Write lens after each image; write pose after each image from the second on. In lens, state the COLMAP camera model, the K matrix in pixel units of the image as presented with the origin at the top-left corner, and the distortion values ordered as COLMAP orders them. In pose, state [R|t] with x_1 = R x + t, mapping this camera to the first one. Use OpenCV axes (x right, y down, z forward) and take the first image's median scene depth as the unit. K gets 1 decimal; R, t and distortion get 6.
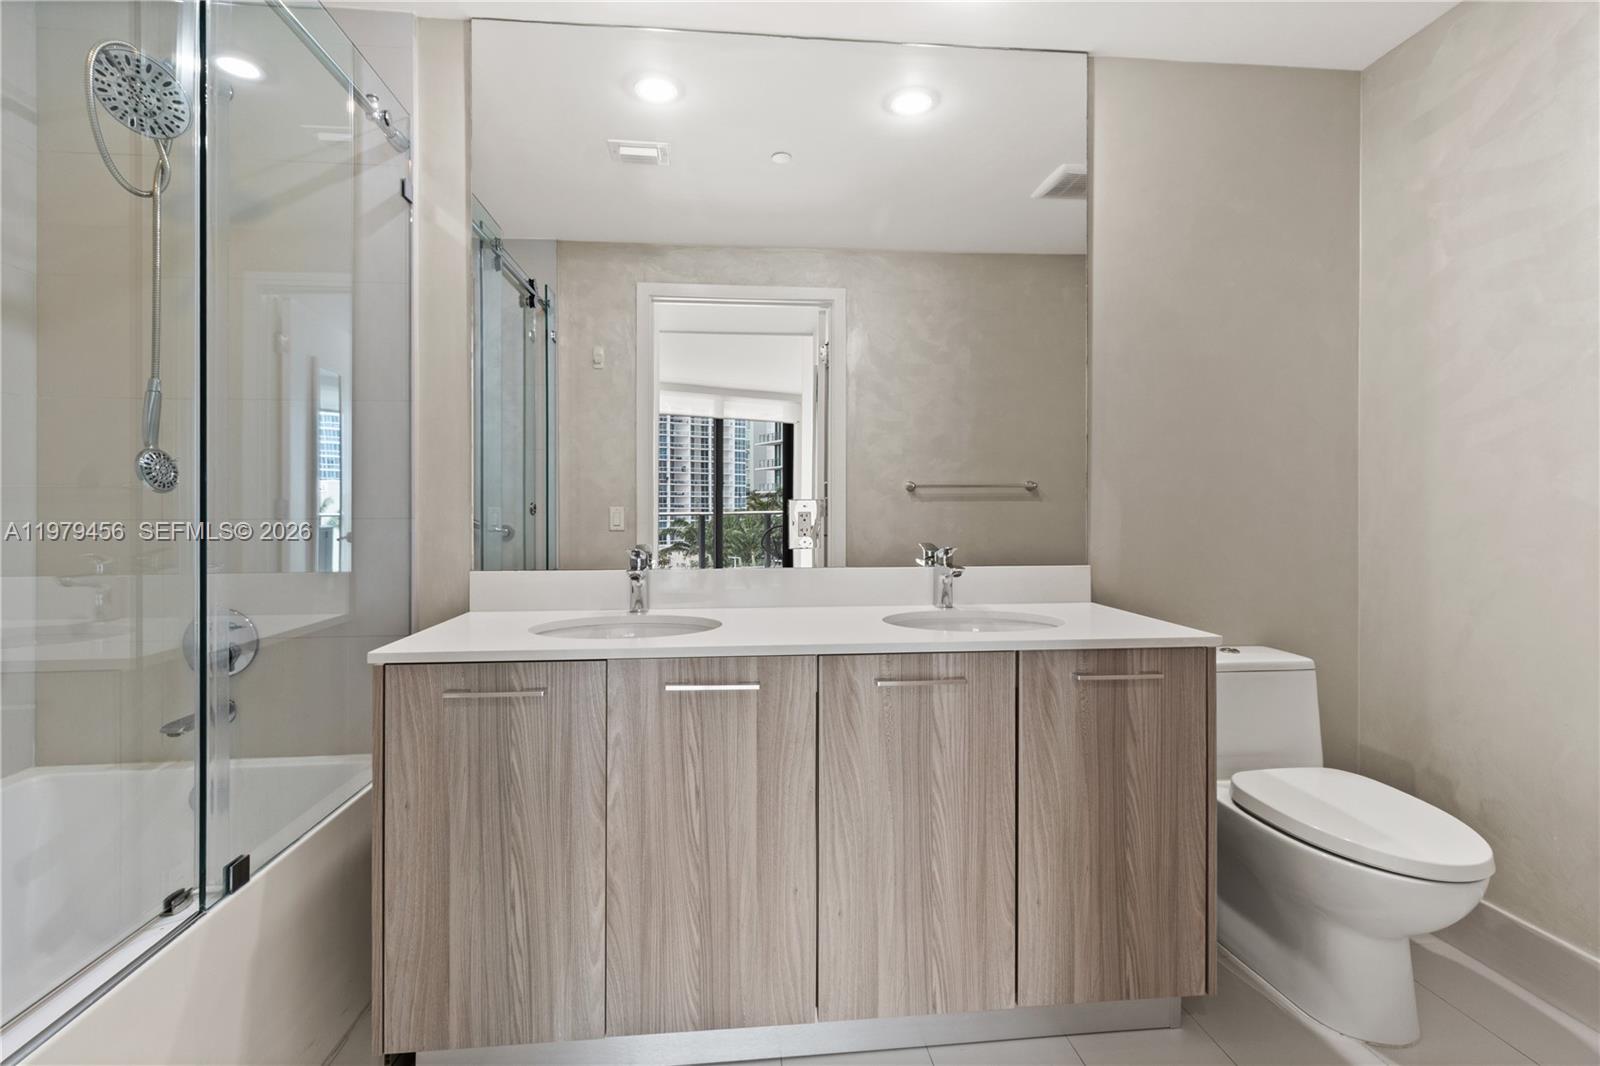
lens RADIAL K [[755.4, 0, 801.3], [0, 755.4, 515.1], [0, 0, 1]] dist [-0.001613, -0.000142]
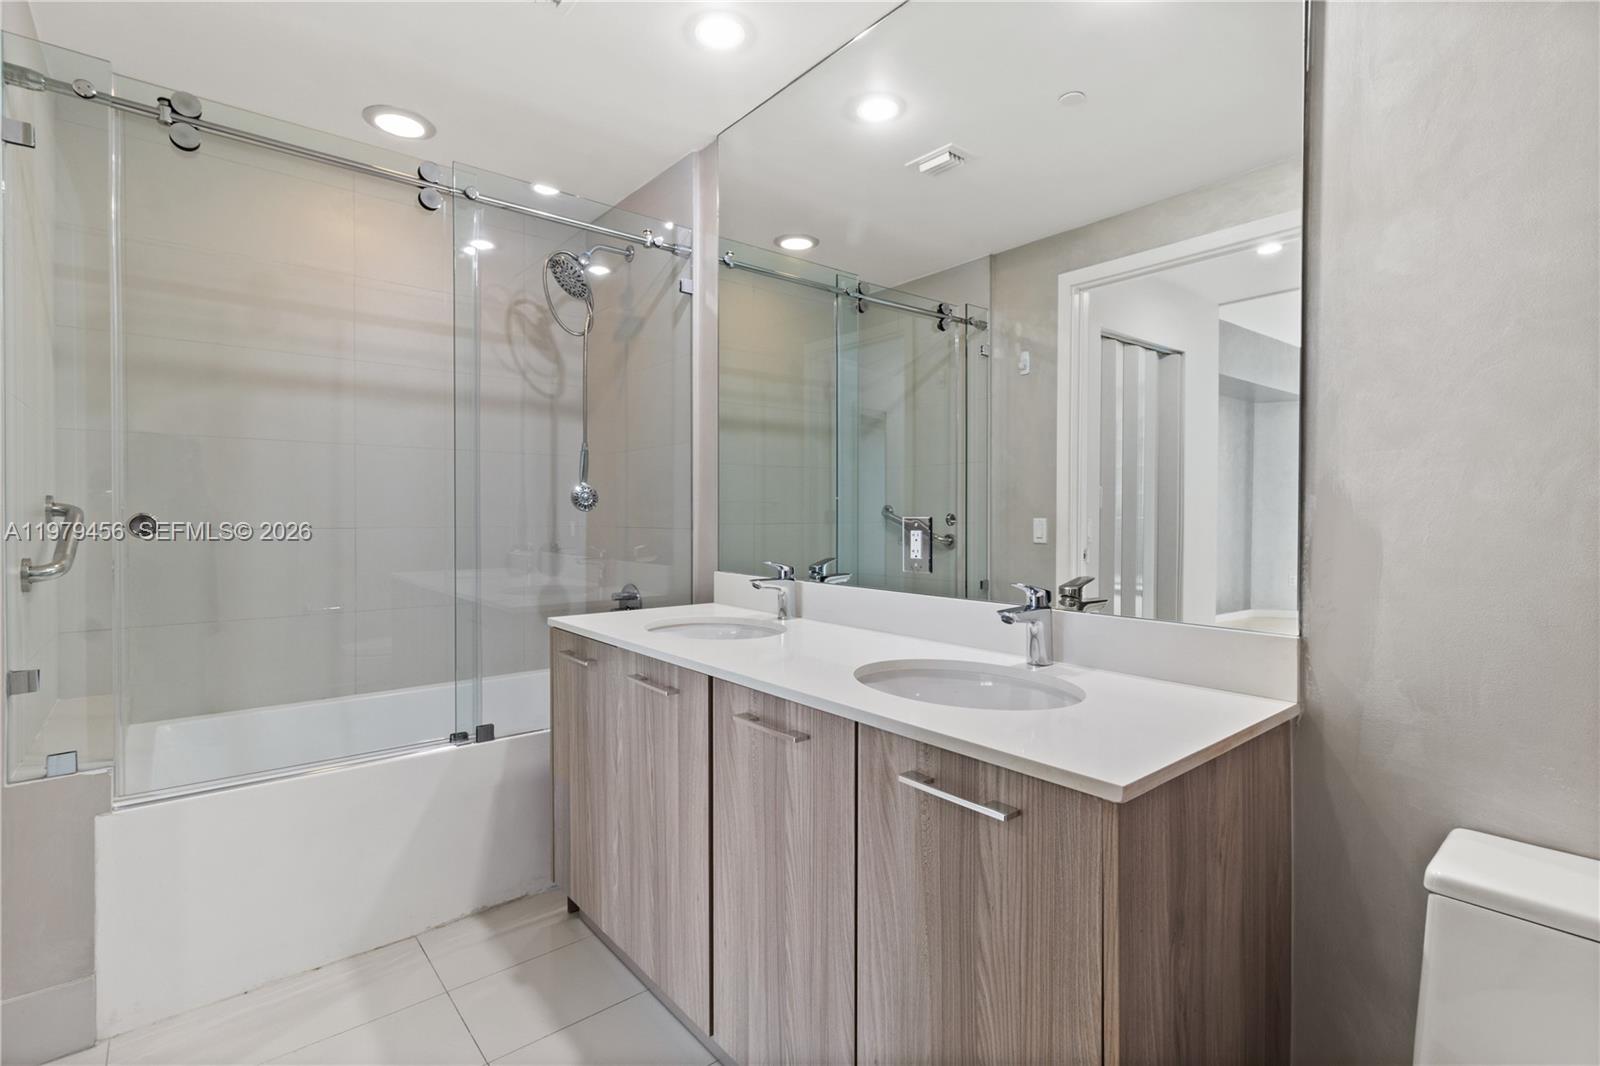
lens RADIAL K [[746.1, 0, 790.8], [0, 746.1, 526.8], [0, 0, 1]] dist [-0.000410, -0.000016]
pose [[0.552277, 0.019114, -0.833442, 0.875437], [-0.010249, 0.999817, 0.016137, -0.029343], [0.833598, -0.000370, 0.552372, 0.521335]]
